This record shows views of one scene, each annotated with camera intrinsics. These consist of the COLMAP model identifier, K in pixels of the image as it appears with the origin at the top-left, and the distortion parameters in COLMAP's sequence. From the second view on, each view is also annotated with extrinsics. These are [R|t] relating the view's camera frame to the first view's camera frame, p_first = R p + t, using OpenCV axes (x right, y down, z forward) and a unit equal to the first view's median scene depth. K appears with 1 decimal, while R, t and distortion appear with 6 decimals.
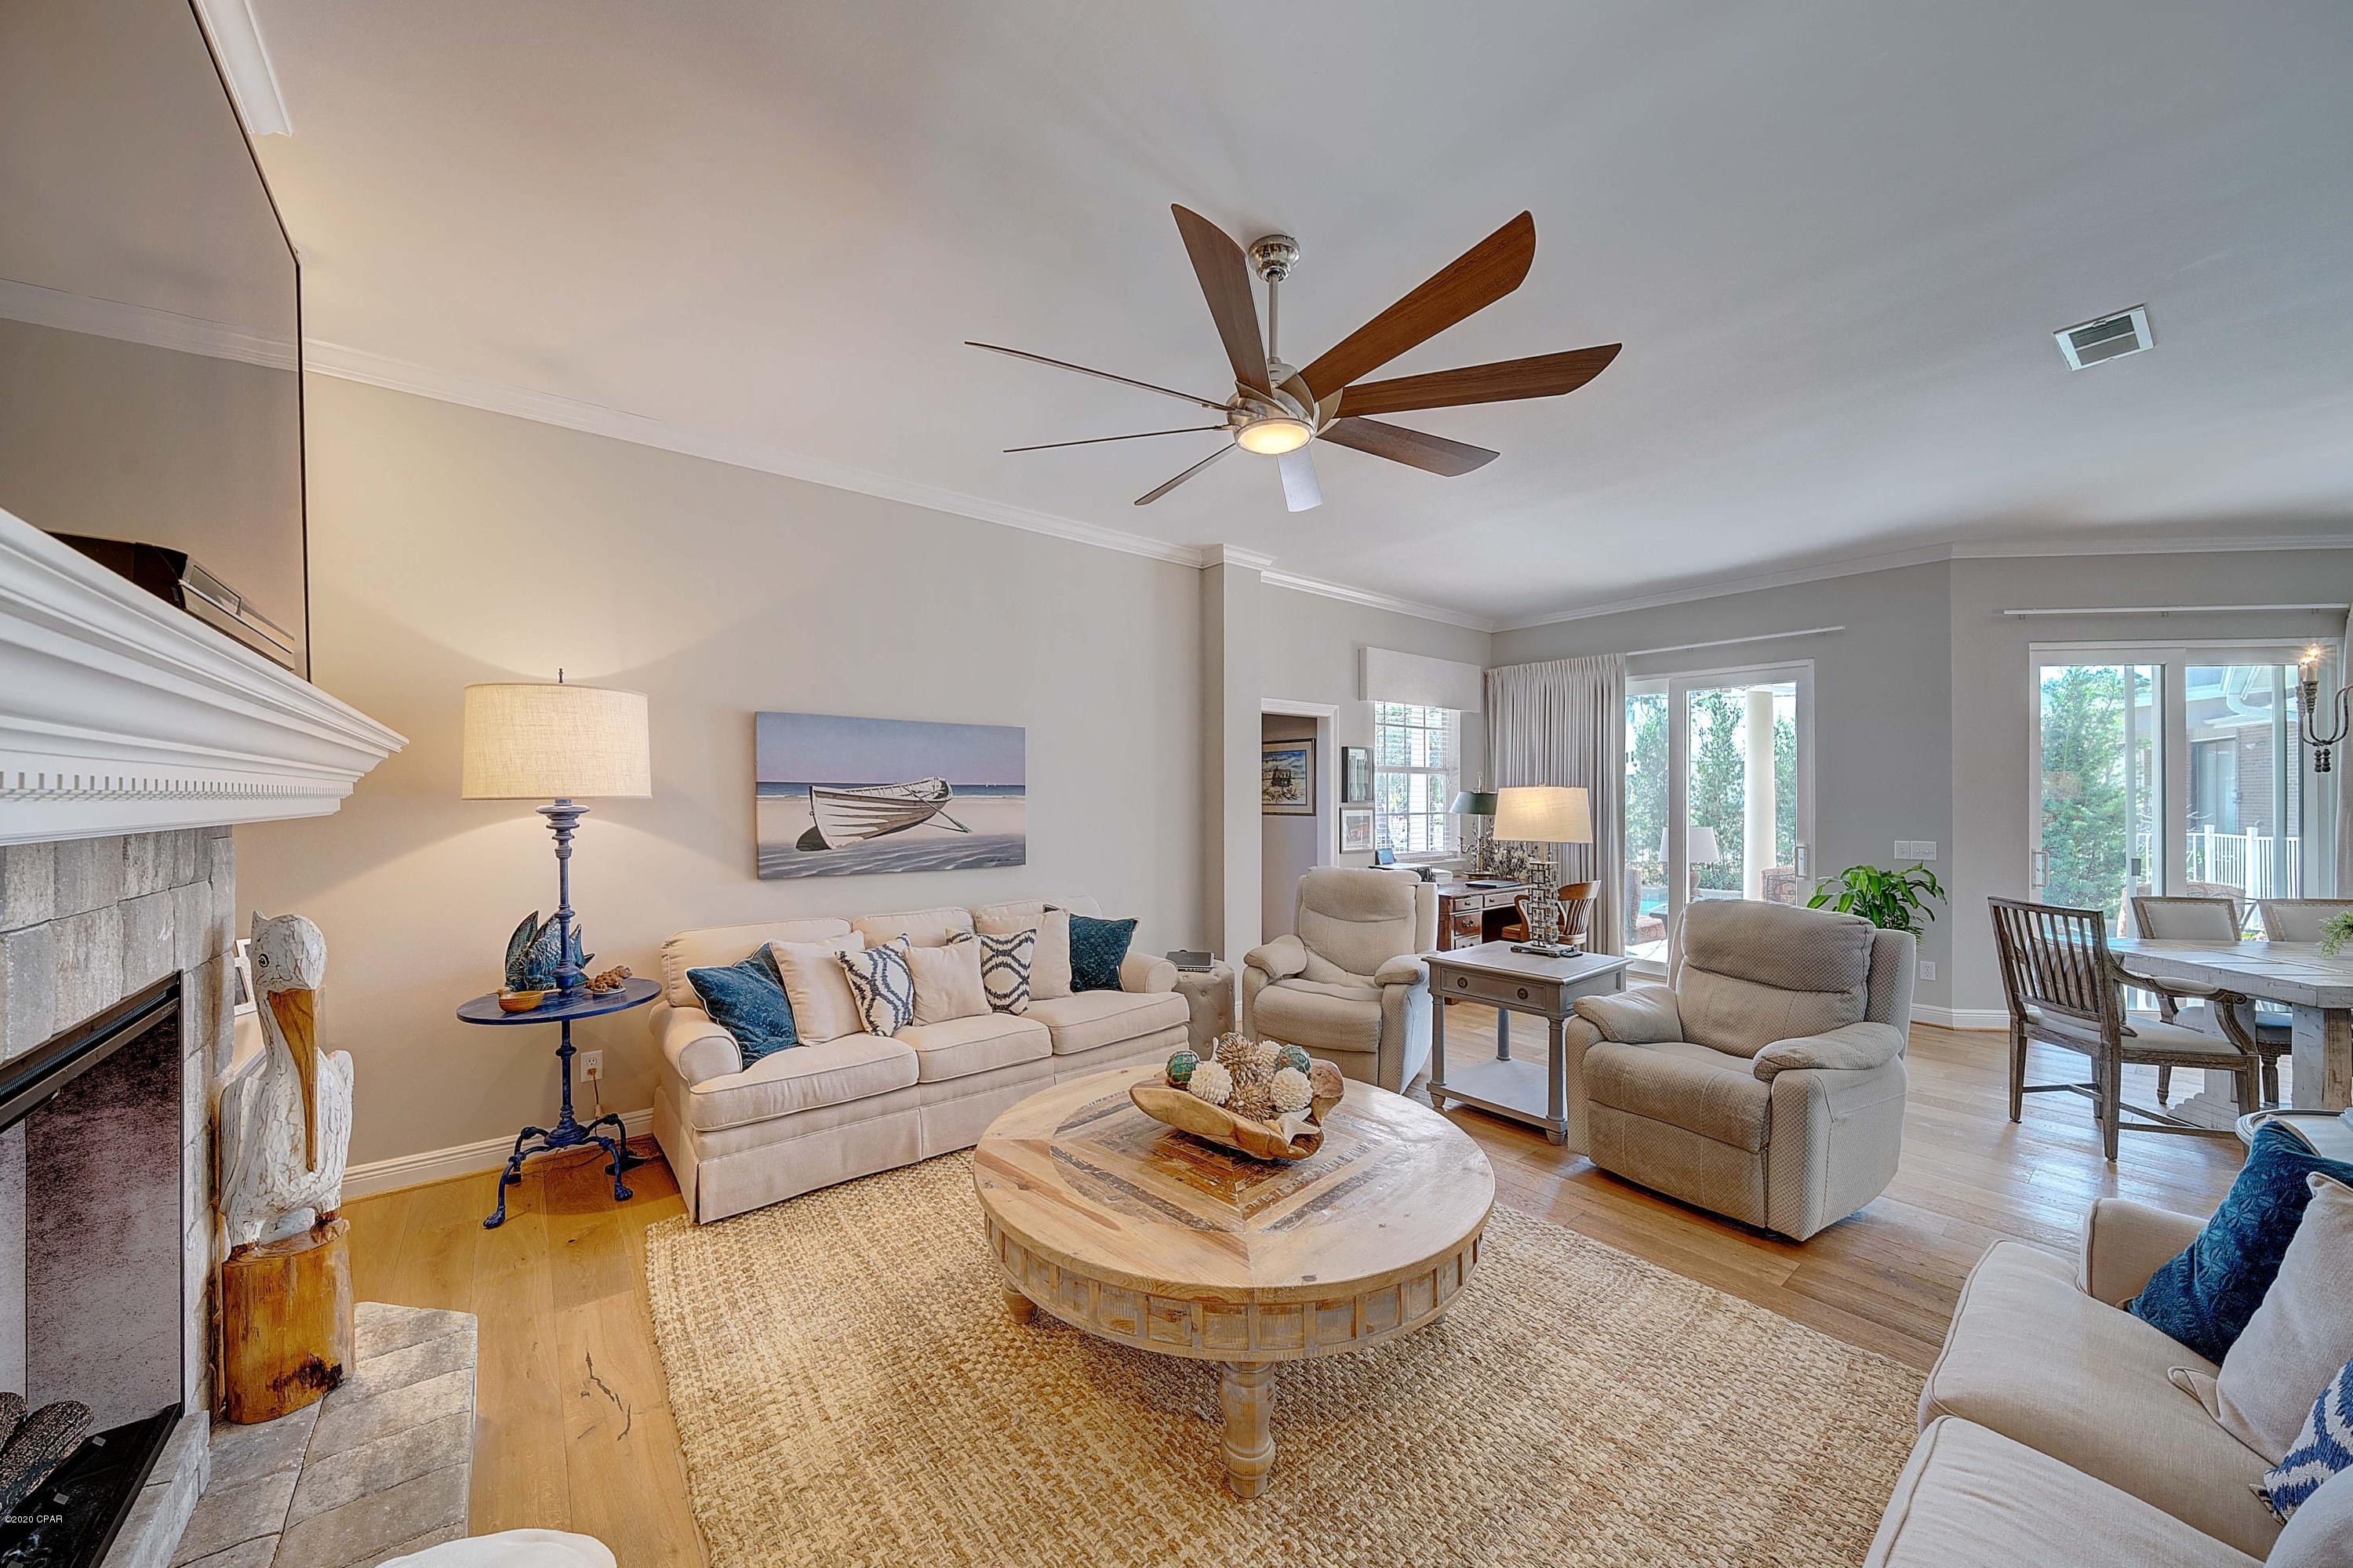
lens RADIAL K [[813.3, 0, 1166.7], [0, 813.3, 794.5], [0, 0, 1]] dist [-0.011678, -0.000144]
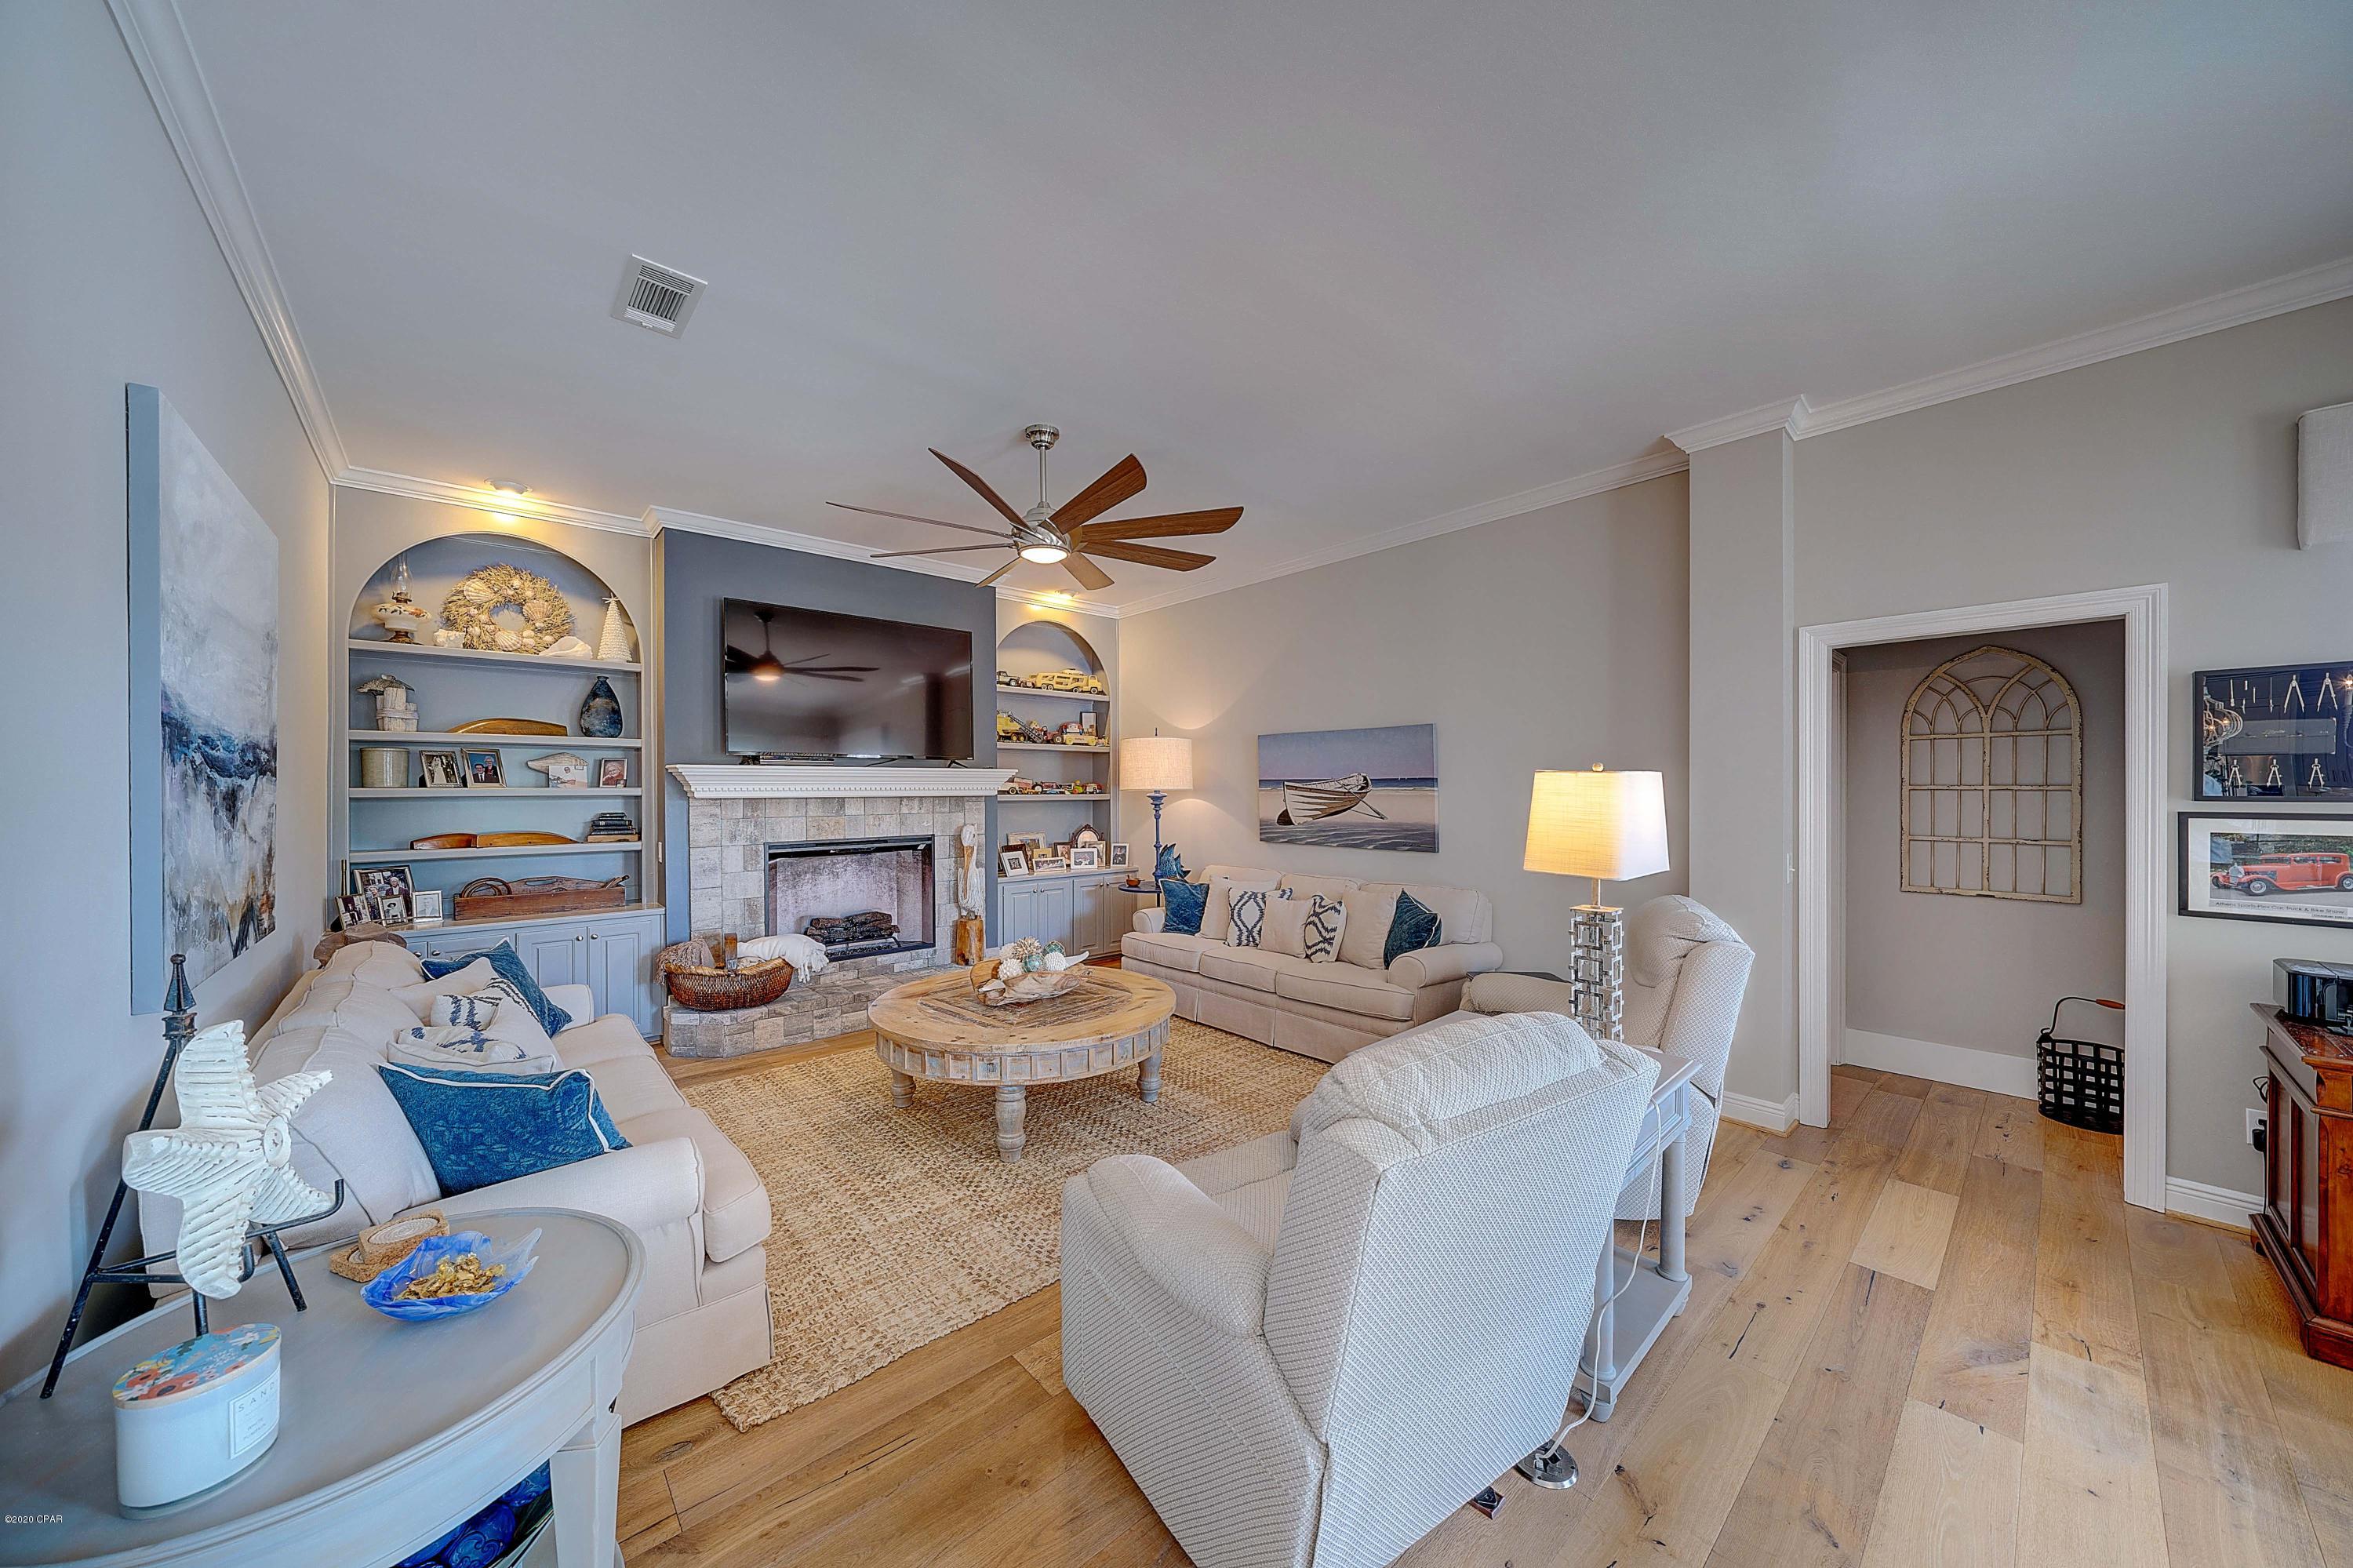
lens RADIAL K [[813.3, 0, 1170.8], [0, 813.3, 791.2], [0, 0, 1]] dist [-0.011678, -0.000144]
pose [[0.049798, 0.005211, -0.998746, 1.015012], [0.008448, 0.999948, 0.005639, -0.003338], [0.998724, -0.008718, 0.049751, 0.701989]]
